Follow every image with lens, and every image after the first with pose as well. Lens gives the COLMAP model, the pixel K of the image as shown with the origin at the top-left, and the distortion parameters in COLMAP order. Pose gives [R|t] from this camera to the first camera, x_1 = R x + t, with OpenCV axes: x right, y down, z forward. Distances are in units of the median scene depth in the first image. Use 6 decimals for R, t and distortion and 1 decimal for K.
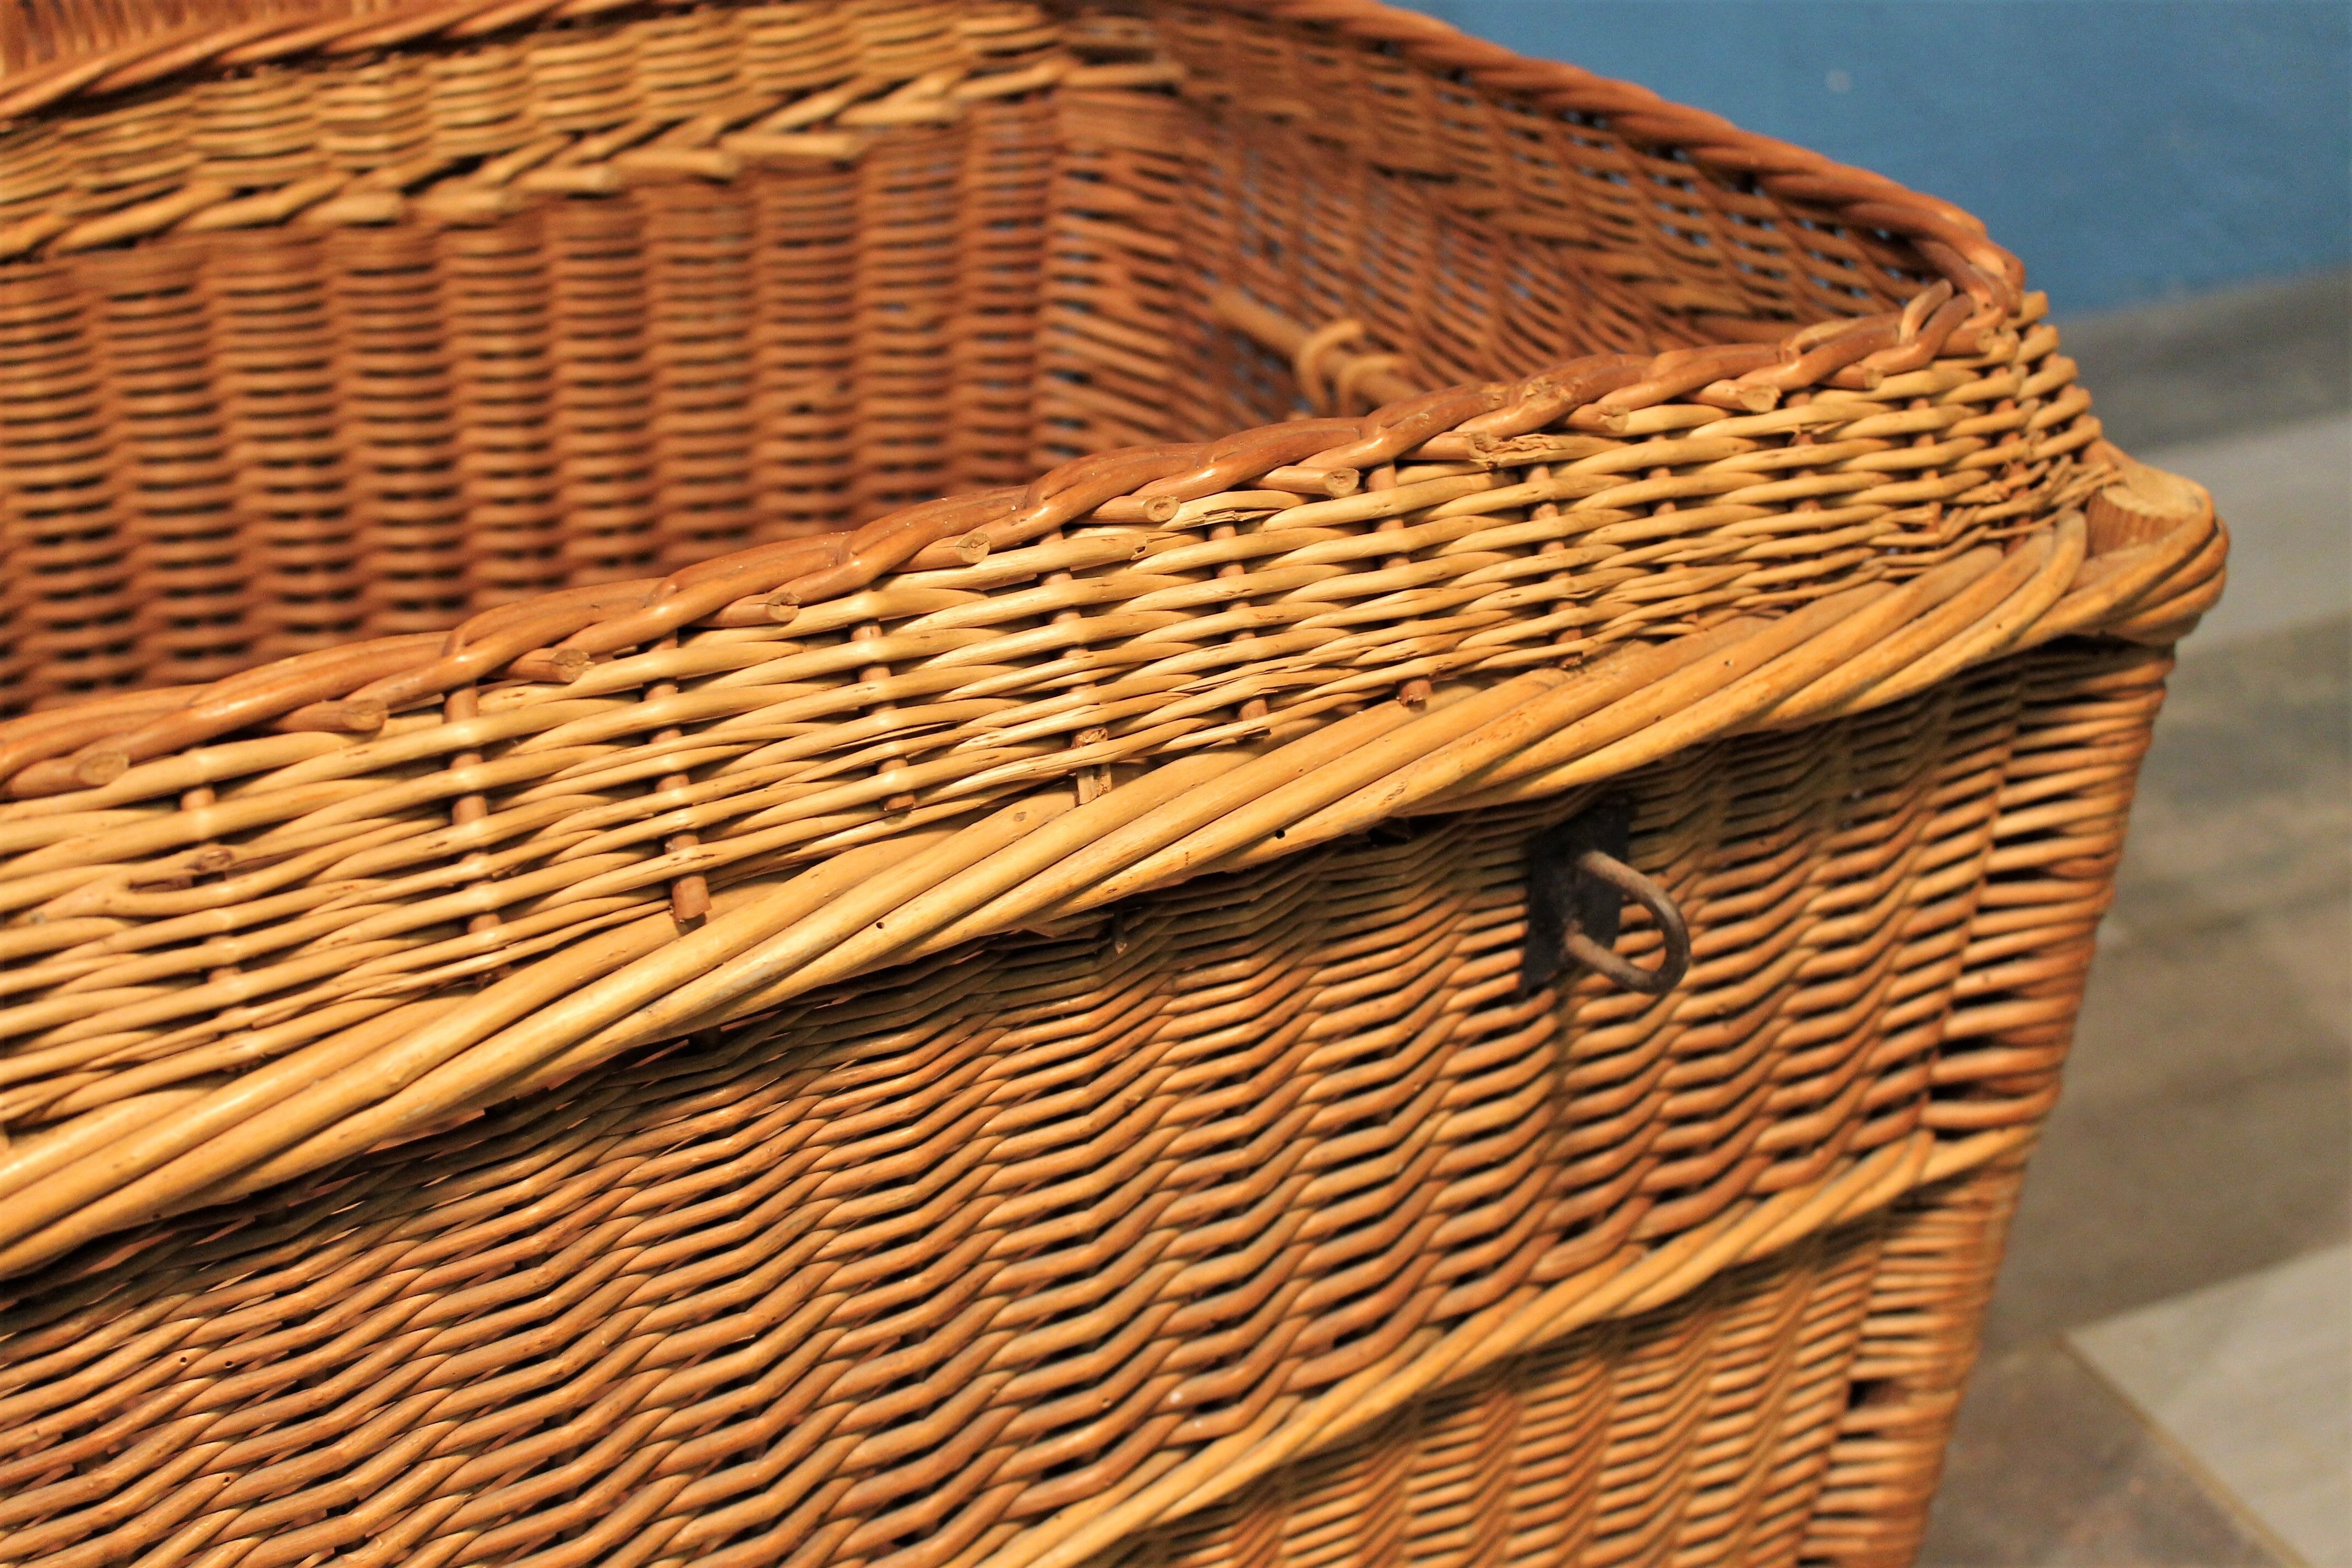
lens RADIAL K [[3074.0, 0, 1176.0], [0, 3074.0, 784.0], [0, 0, 1]] dist [-0.201372, -0.001340]
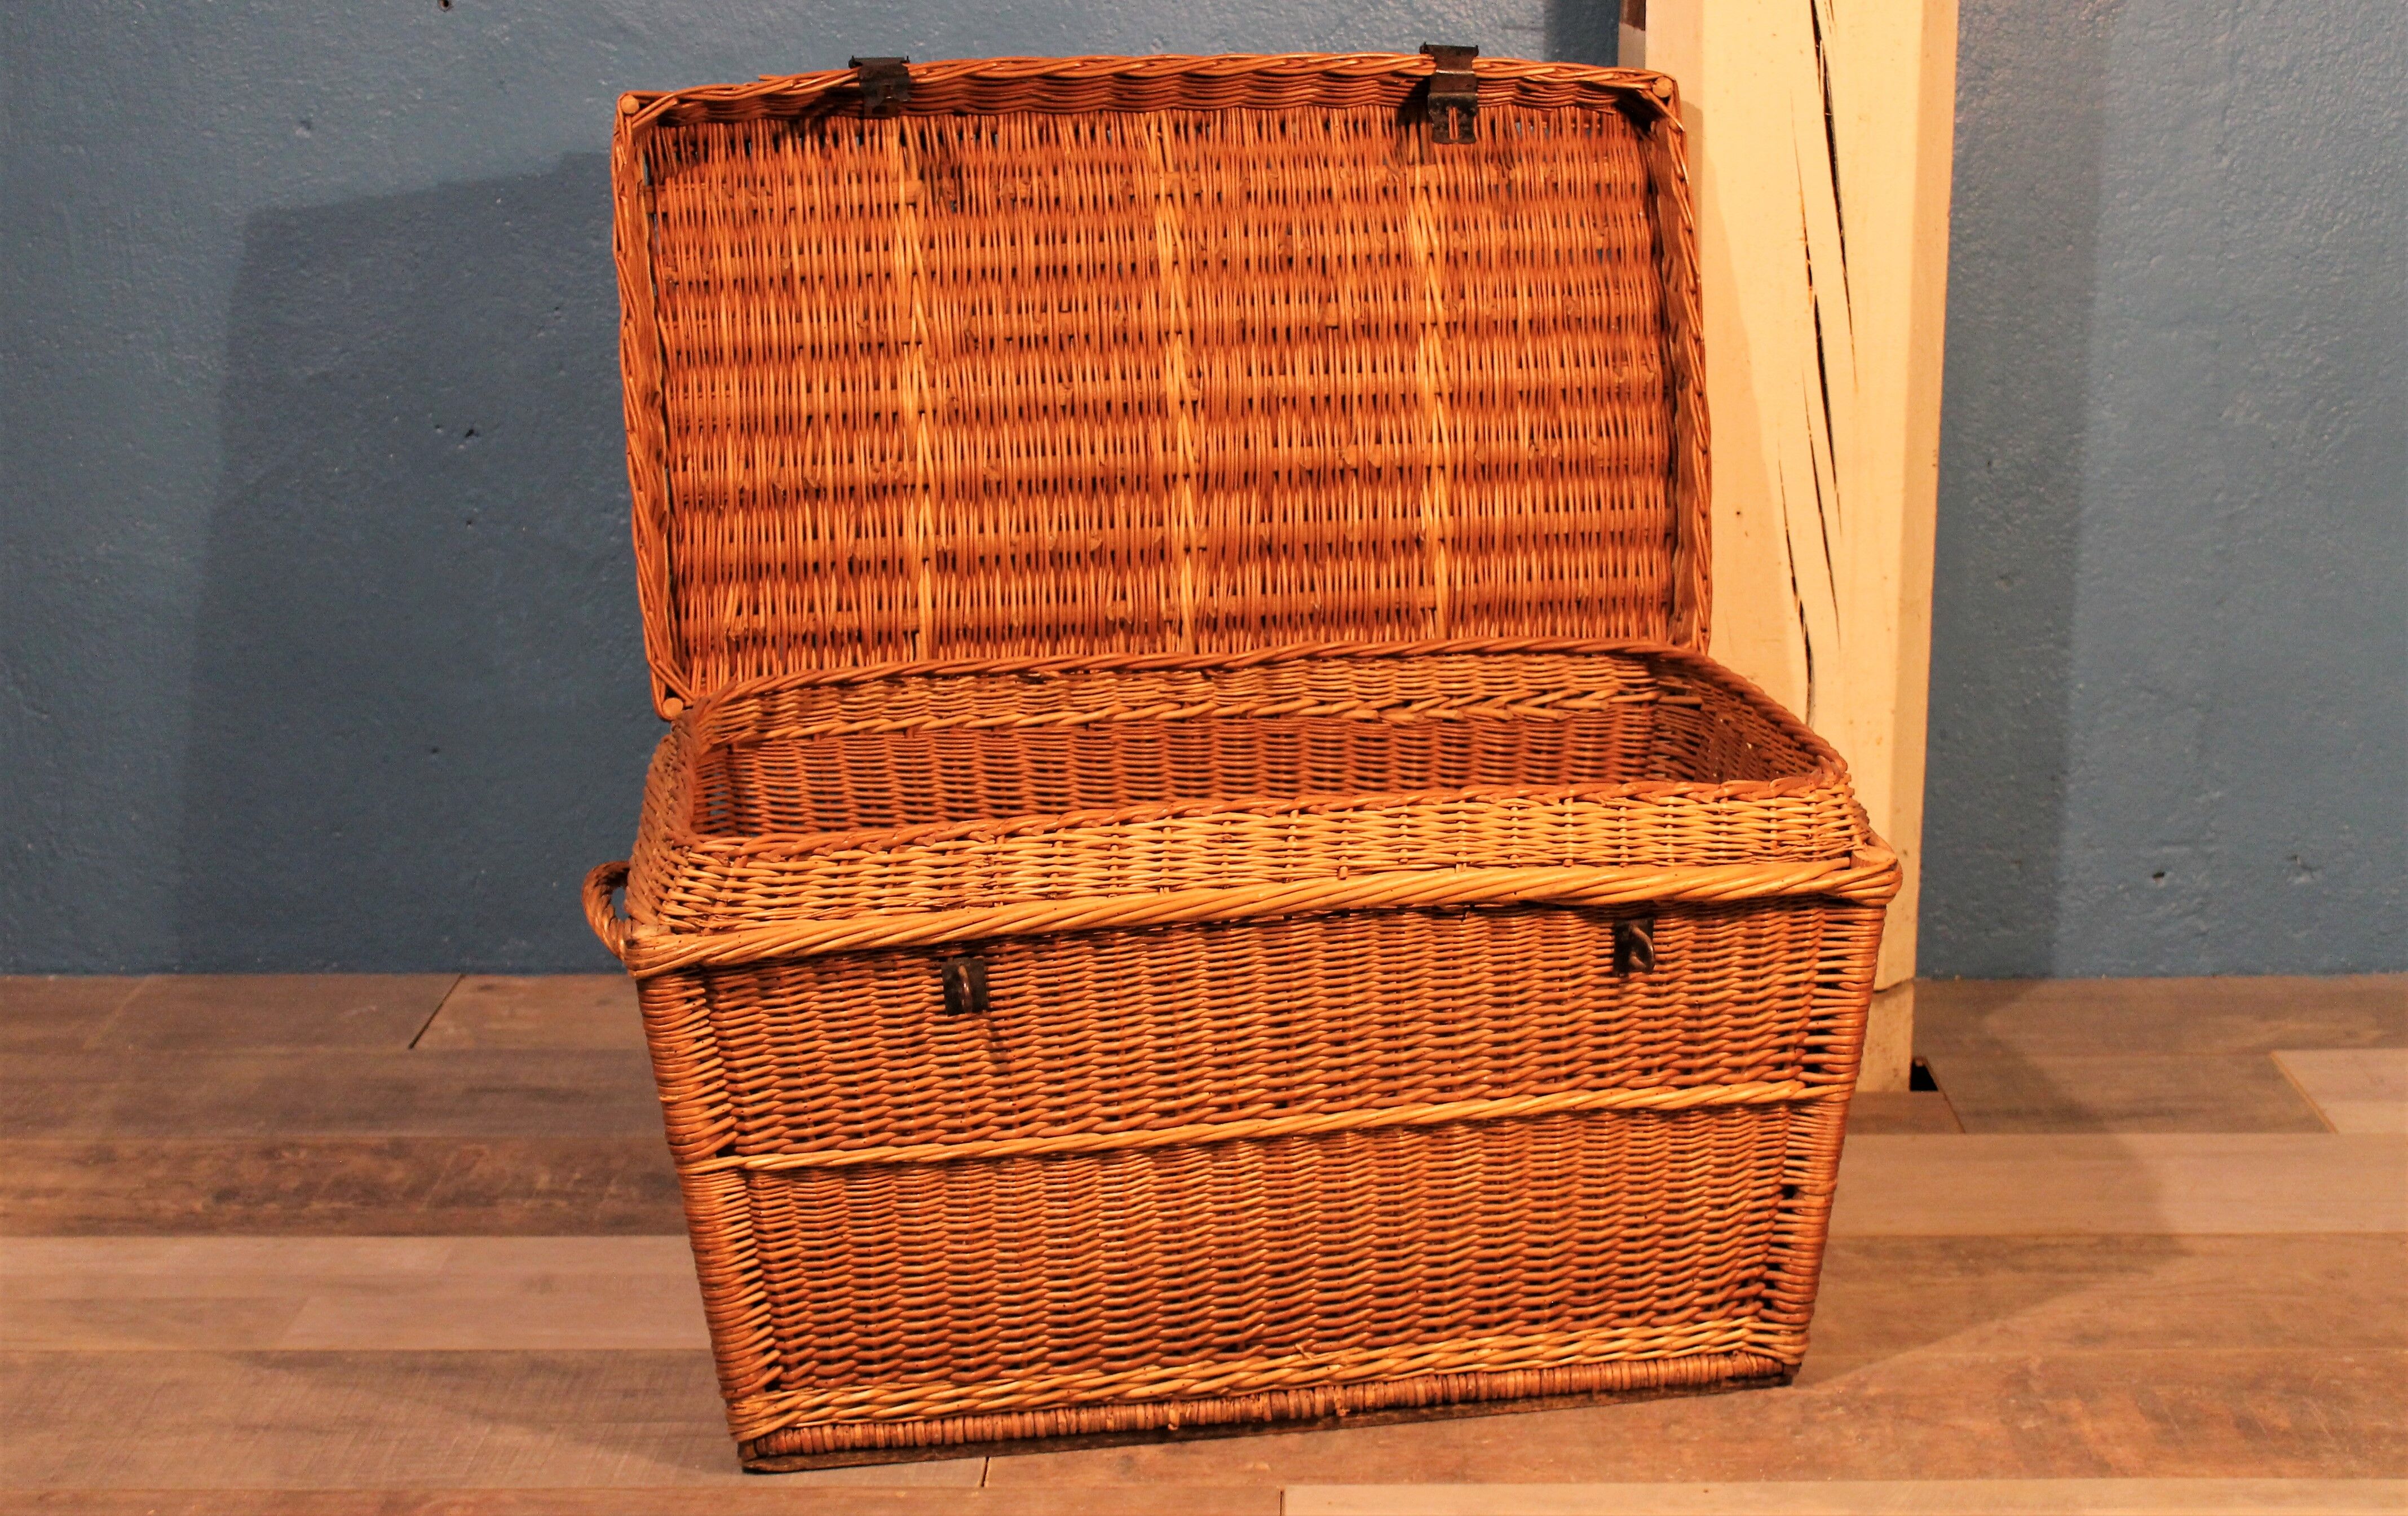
lens RADIAL K [[3375.2, 0, 1204.0], [0, 3375.2, 758.0], [0, 0, 1]] dist [-0.011099, -0.000838]
pose [[0.906868, 0.099685, -0.409455, 1.074382], [-0.186139, 0.966454, -0.176973, 0.519534], [0.378077, 0.236707, 0.895001, -2.227553]]
